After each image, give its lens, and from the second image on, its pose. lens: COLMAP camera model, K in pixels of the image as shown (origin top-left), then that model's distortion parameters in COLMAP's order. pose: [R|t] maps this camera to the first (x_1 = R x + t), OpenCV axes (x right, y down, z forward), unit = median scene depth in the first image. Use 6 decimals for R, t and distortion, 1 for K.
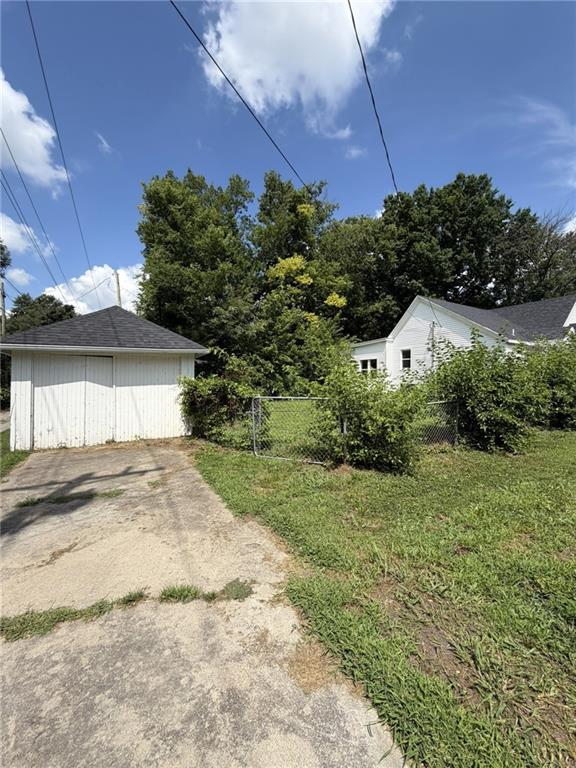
lens RADIAL K [[305.9, 0, 289.5], [0, 305.9, 383.7], [0, 0, 1]] dist [-0.000680, 0.000137]
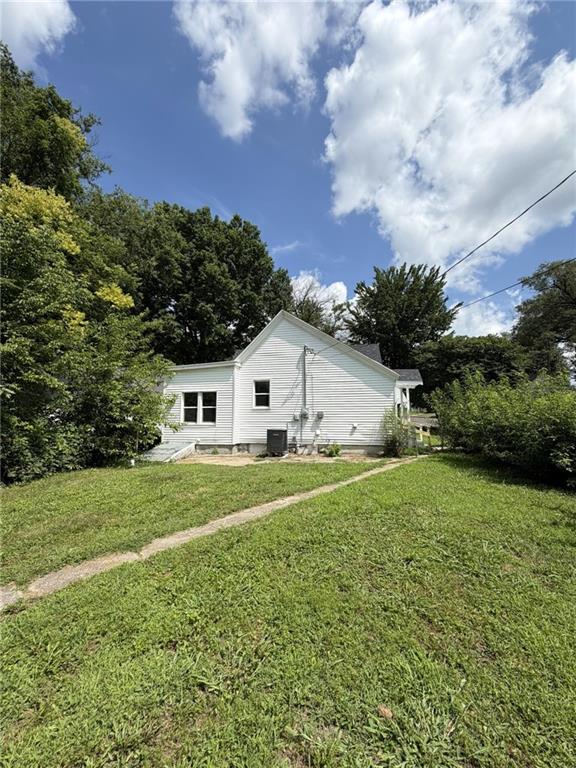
lens RADIAL K [[305.9, 0, 285.3], [0, 305.9, 383.0], [0, 0, 1]] dist [-0.000680, 0.000137]
pose [[0.650721, 0.073343, 0.755767, -0.108492], [0.022384, 0.993039, -0.115642, -0.019962], [-0.758987, 0.092167, 0.644549, 0.451038]]
